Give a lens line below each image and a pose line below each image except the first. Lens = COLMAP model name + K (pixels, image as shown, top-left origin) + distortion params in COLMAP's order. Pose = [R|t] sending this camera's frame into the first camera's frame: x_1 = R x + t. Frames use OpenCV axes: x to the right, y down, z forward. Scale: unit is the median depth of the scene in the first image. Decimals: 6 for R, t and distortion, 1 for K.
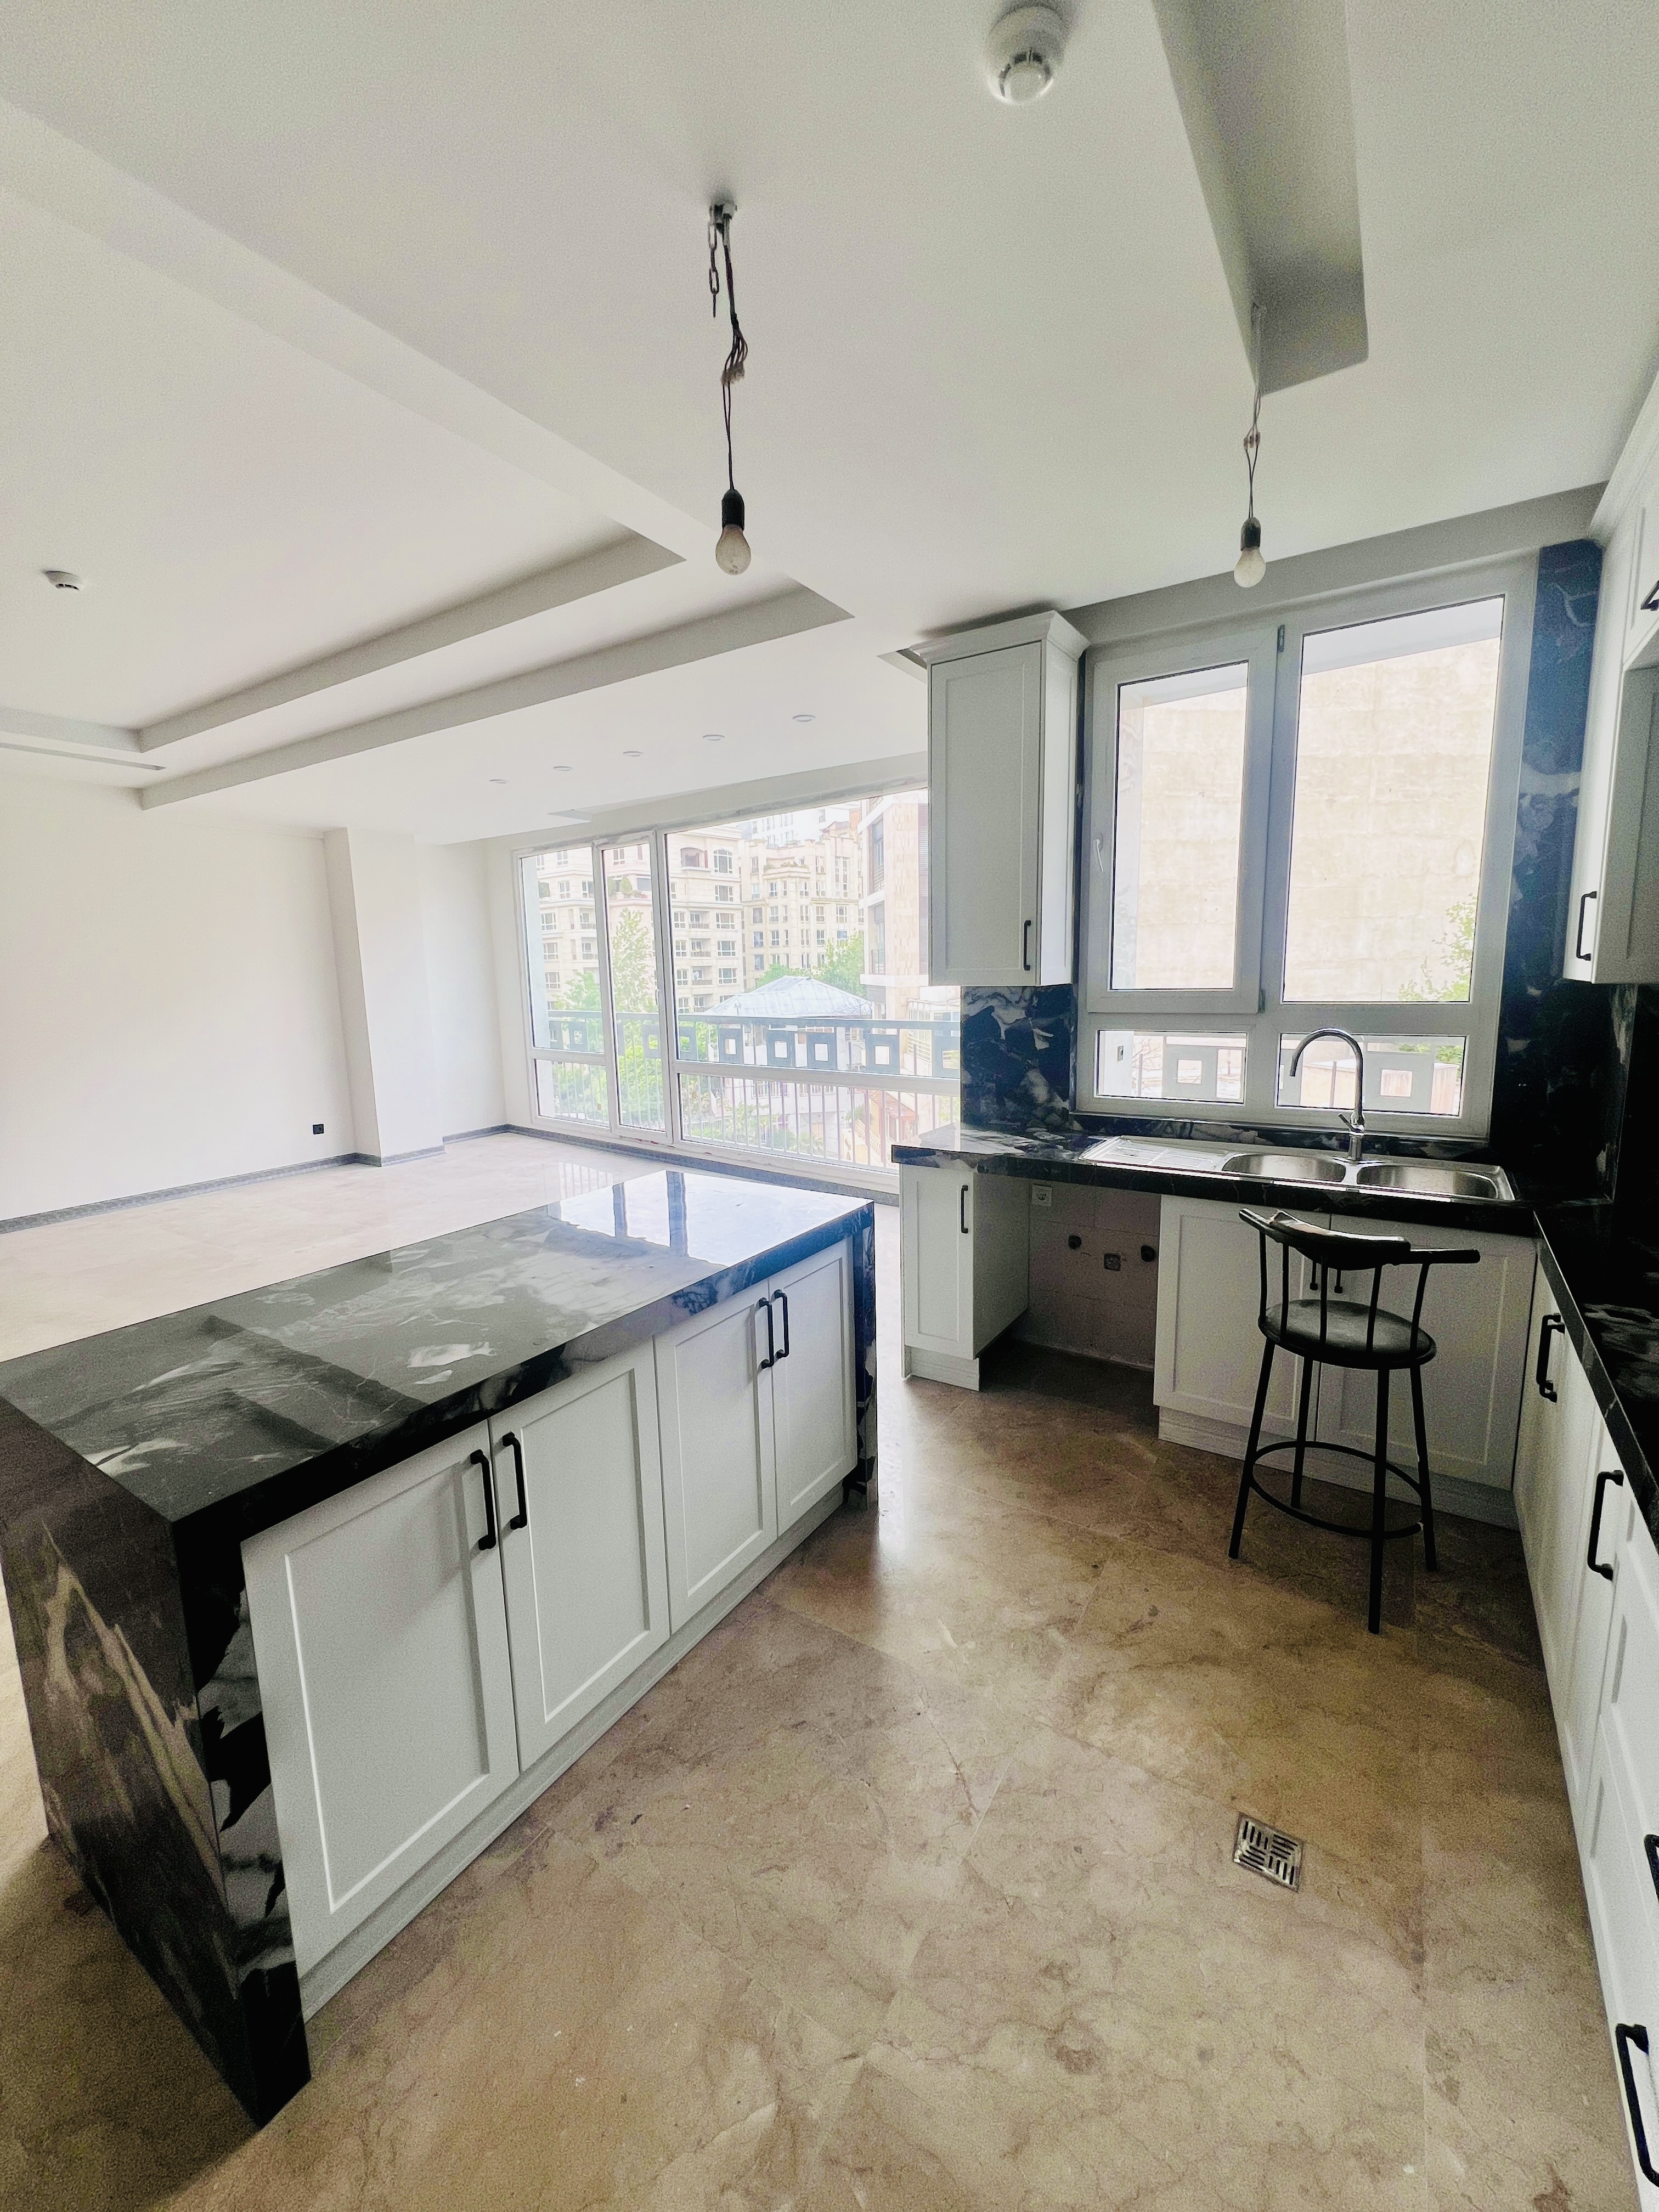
lens RADIAL K [[881.2, 0, 837.7], [0, 881.2, 1104.0], [0, 0, 1]] dist [-0.002583, 0.000955]
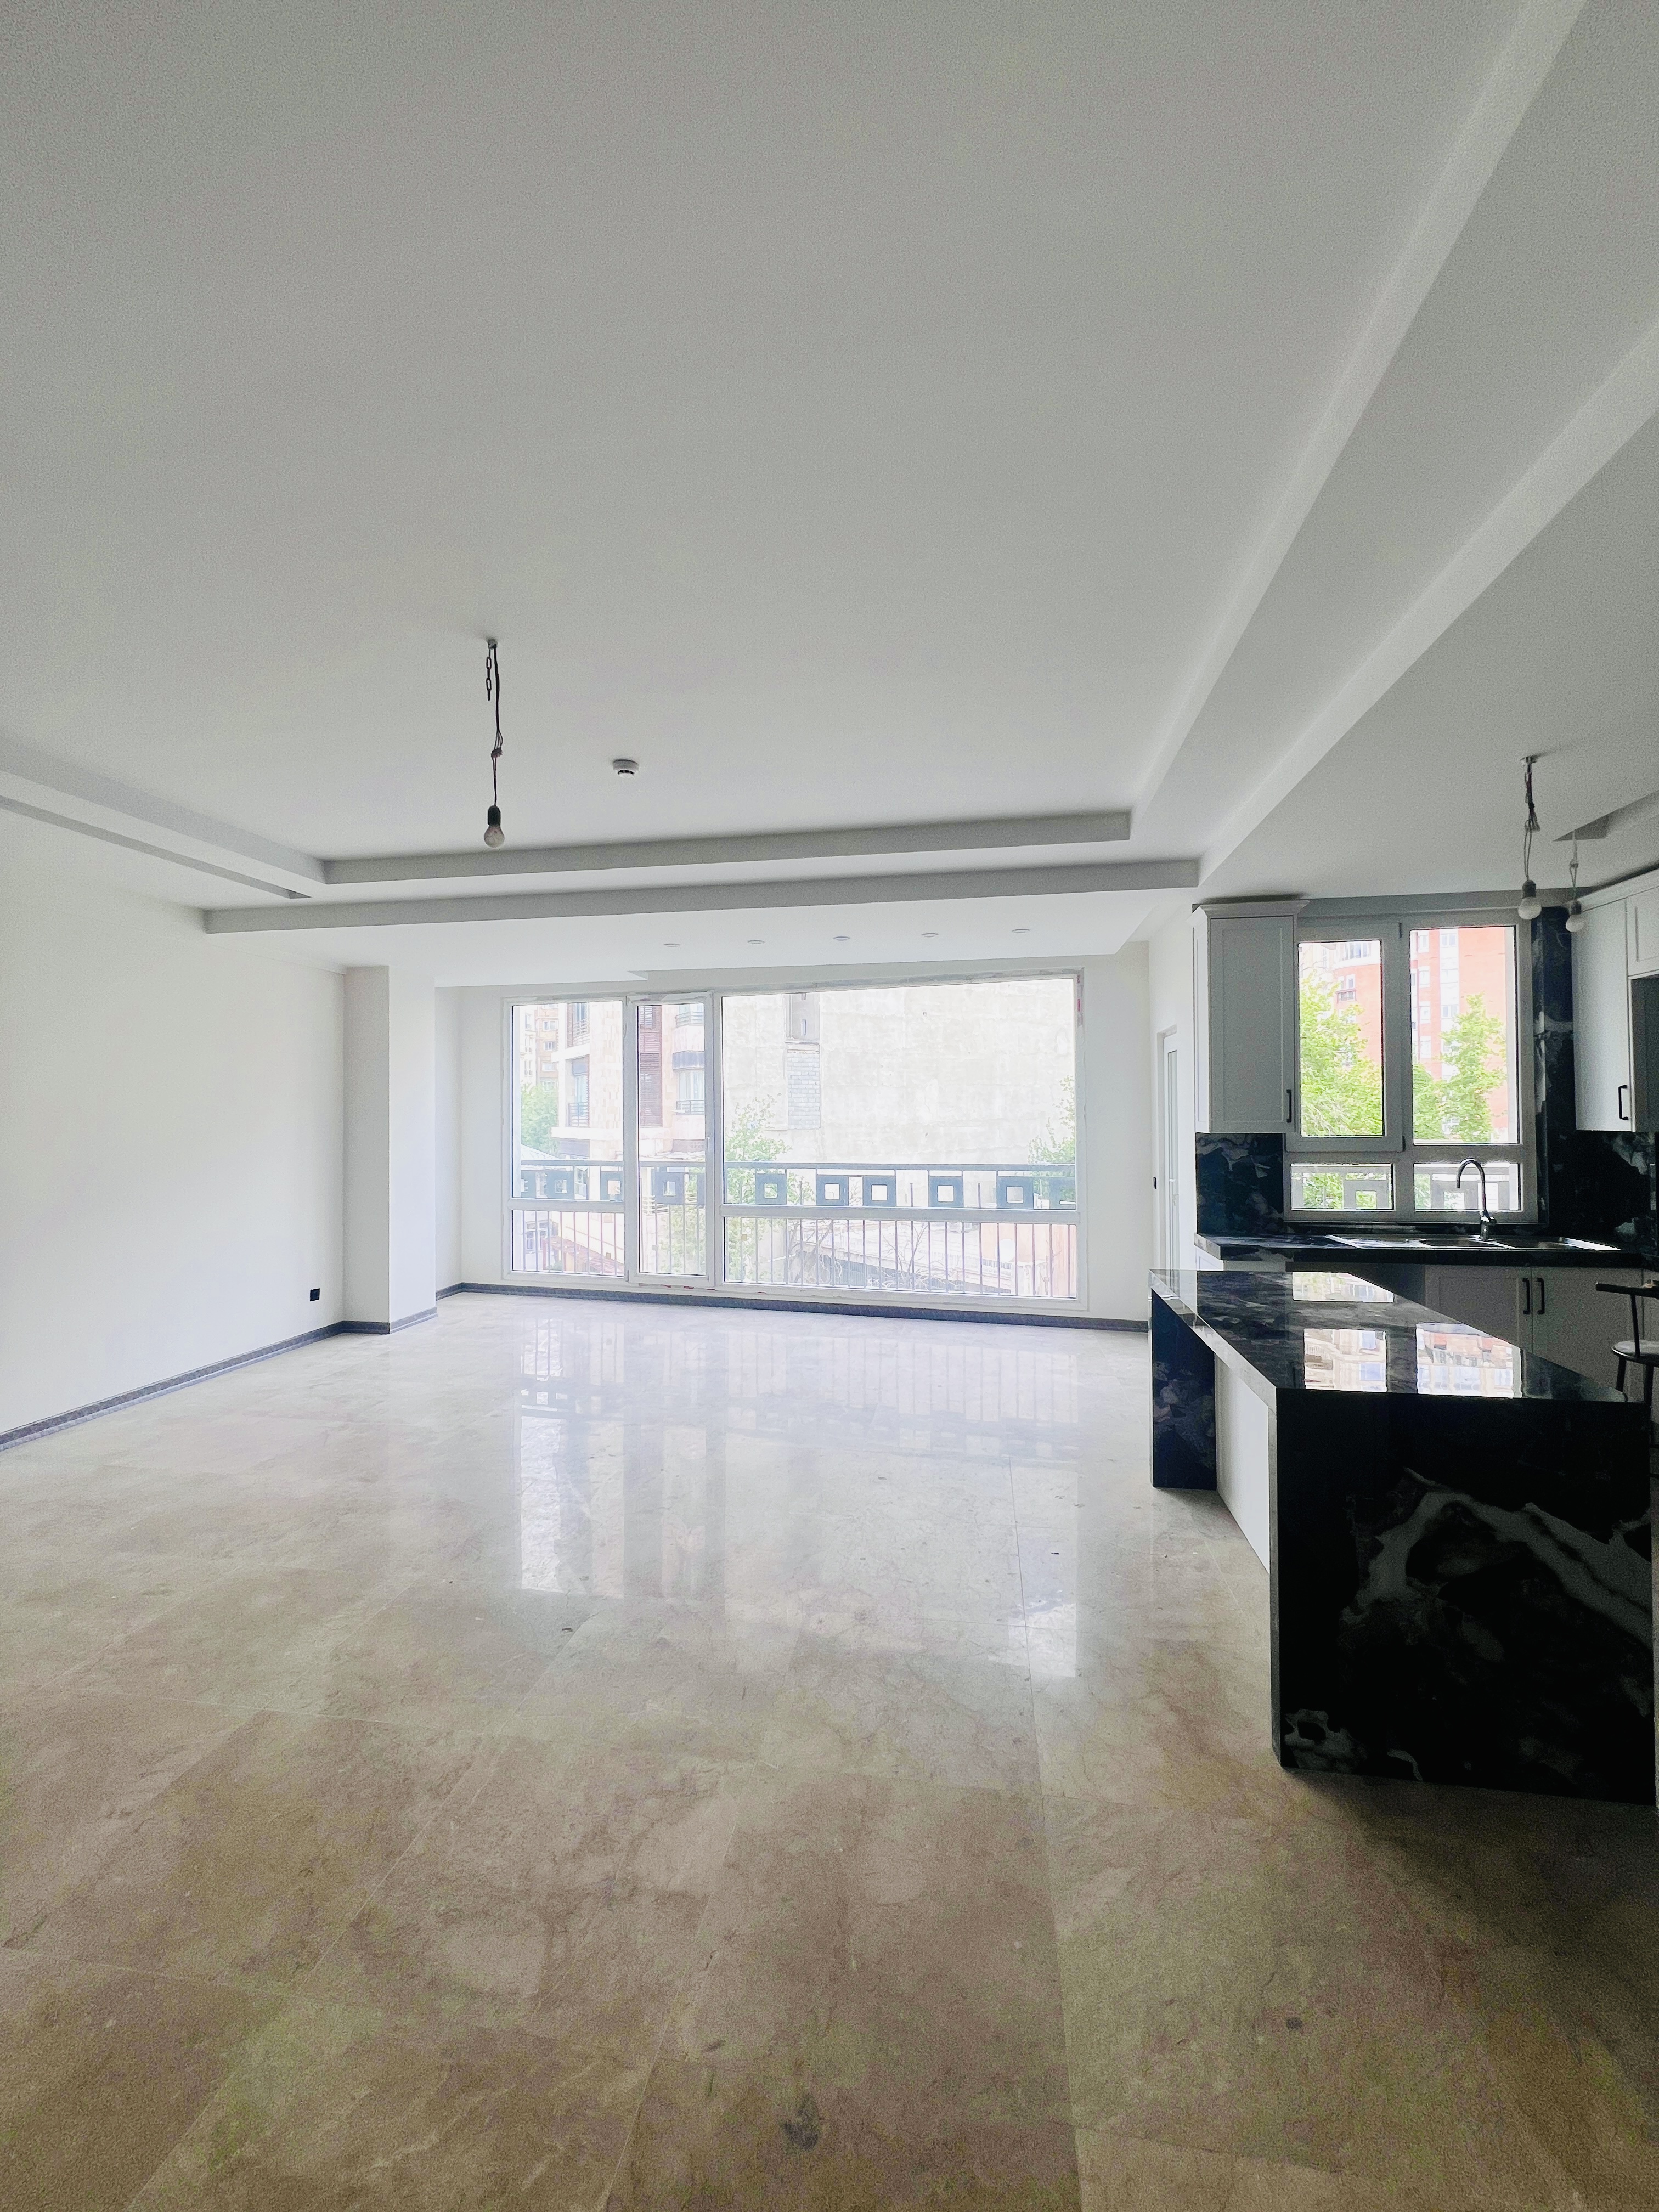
lens RADIAL K [[881.2, 0, 836.0], [0, 881.2, 1103.2], [0, 0, 1]] dist [-0.002583, 0.000955]
pose [[0.918806, 0.021217, 0.394138, -0.945114], [0.048079, 0.985103, -0.165109, 0.021570], [-0.391770, 0.170653, 0.904098, -0.039742]]
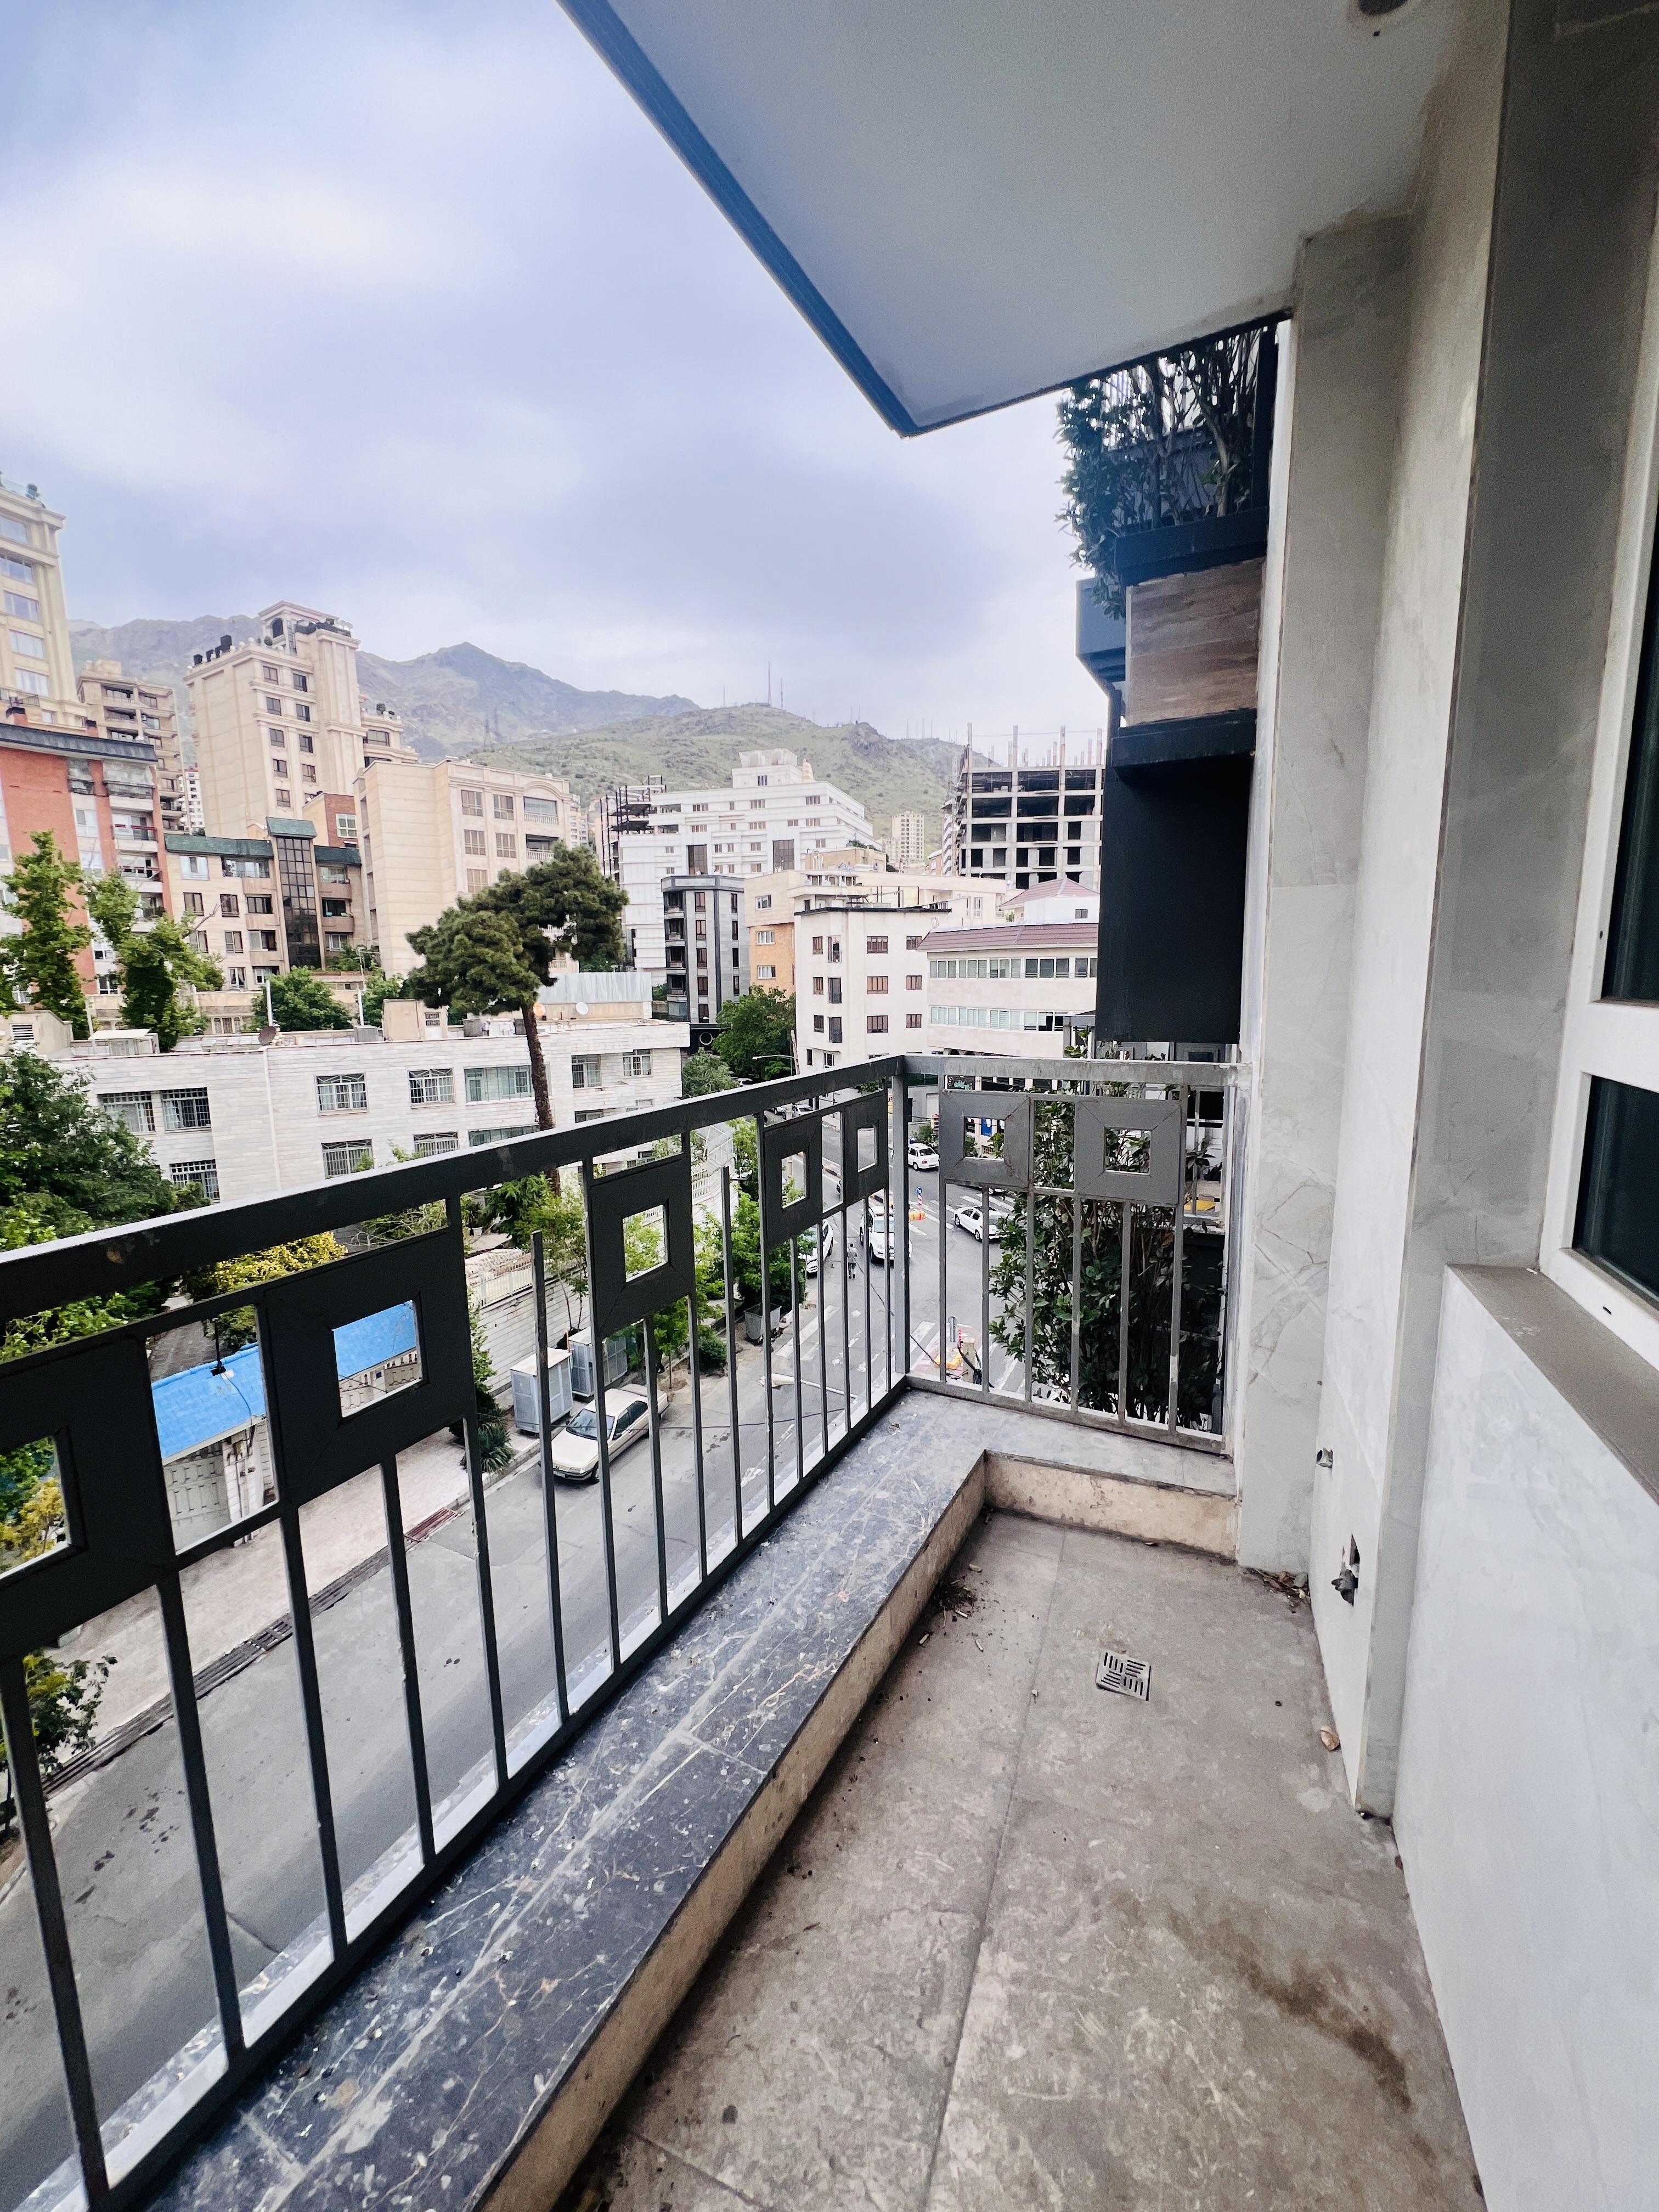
lens RADIAL K [[881.2, 0, 839.6], [0, 881.2, 1105.0], [0, 0, 1]] dist [-0.002583, 0.000955]
pose [[-0.202809, -0.125542, 0.971137, 0.307940], [0.167856, 0.972611, 0.160787, -0.153355], [-0.964724, 0.195621, -0.176182, 1.153914]]
